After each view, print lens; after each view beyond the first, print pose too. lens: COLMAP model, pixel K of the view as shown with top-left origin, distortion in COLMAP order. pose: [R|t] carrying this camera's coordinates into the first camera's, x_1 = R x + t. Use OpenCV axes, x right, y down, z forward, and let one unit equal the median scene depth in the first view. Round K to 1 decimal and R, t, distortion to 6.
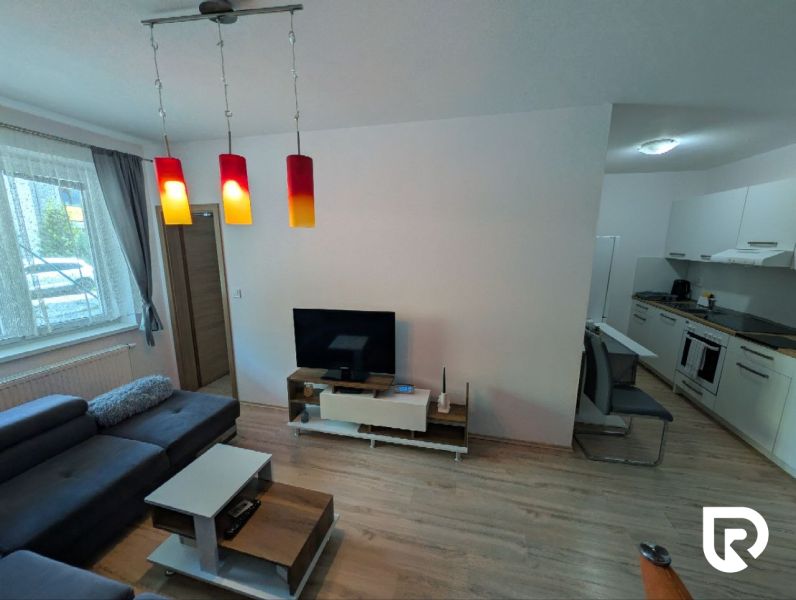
lens RADIAL K [[305.2, 0, 413.2], [0, 305.2, 299.8], [0, 0, 1]] dist [0.002672, 0.000953]
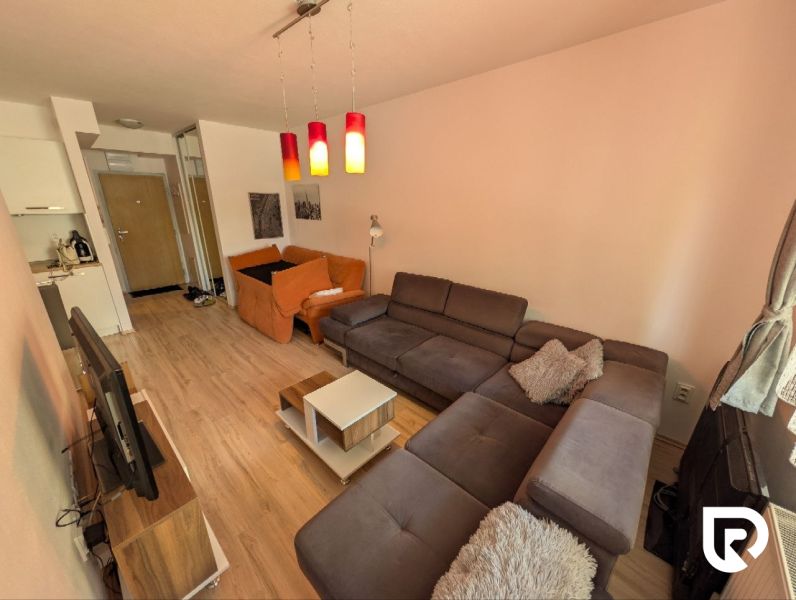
lens RADIAL K [[305.2, 0, 396.3], [0, 305.2, 300.1], [0, 0, 1]] dist [0.002672, 0.000953]
pose [[-0.868852, -0.158399, 0.469047, -0.902617], [0.088697, 0.882299, 0.462256, -0.200039], [-0.487061, 0.443235, -0.752538, 1.145525]]
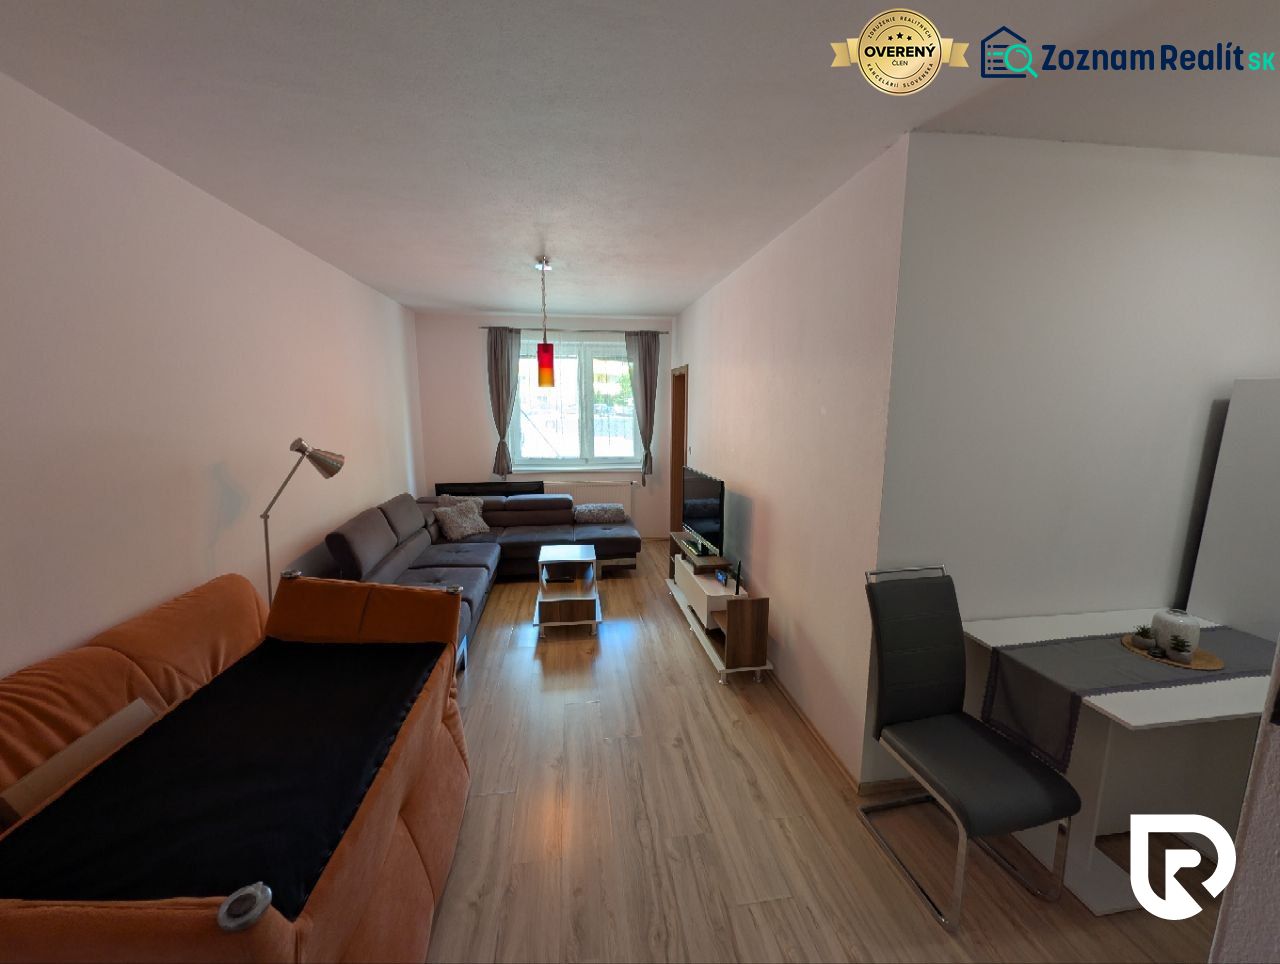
lens RADIAL K [[490.7, 0, 643.5], [0, 490.7, 487.4], [0, 0, 1]] dist [0.002672, 0.000953]
pose [[0.374870, 0.155751, -0.913900, 1.095201], [-0.172558, 0.980282, 0.096283, -0.034724], [0.910876, 0.121607, 0.394355, 0.274116]]
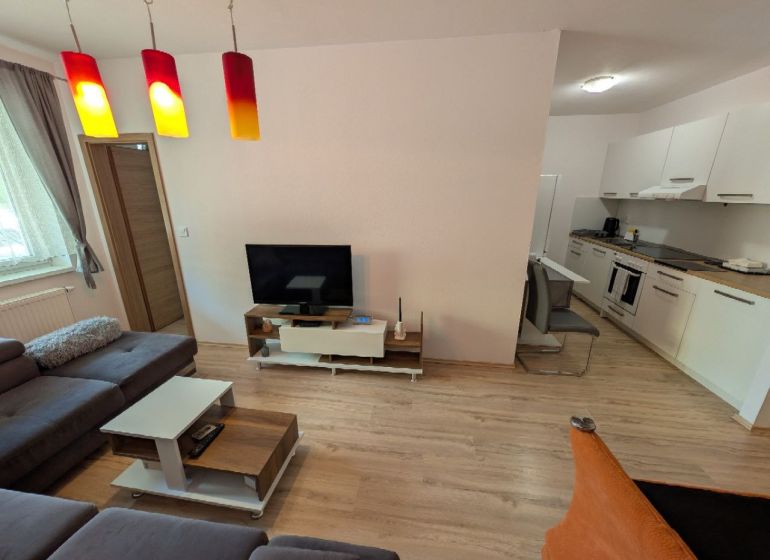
lens RADIAL K [[292.8, 0, 398.3], [0, 292.8, 278.6], [0, 0, 1]] dist [0.003996, -0.000135]
pose [[0.995022, -0.028181, 0.095593, 0.001905], [0.018242, 0.994483, 0.103297, 0.051063], [-0.097976, -0.101039, 0.990046, 0.008964]]
